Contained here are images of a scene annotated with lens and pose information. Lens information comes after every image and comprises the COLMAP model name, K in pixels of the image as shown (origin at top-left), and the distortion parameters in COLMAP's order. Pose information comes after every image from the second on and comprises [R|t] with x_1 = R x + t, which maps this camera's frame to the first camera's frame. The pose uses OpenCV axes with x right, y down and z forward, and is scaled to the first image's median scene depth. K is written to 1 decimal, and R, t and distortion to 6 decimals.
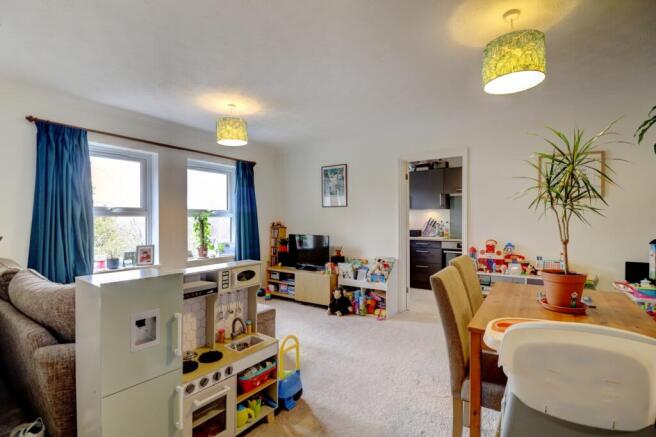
lens RADIAL K [[302.4, 0, 326.4], [0, 302.4, 217.1], [0, 0, 1]] dist [-0.000204, -0.000070]
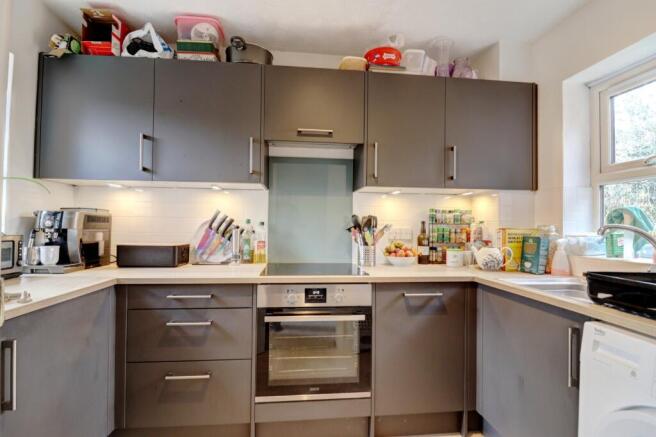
lens RADIAL K [[302.4, 0, 328.0], [0, 302.4, 220.6], [0, 0, 1]] dist [-0.000204, -0.000070]
pose [[0.750896, 0.026858, 0.659874, 0.214438], [-0.014867, 0.999607, -0.023769, 0.020636], [-0.660253, 0.008038, 0.751000, 0.667691]]
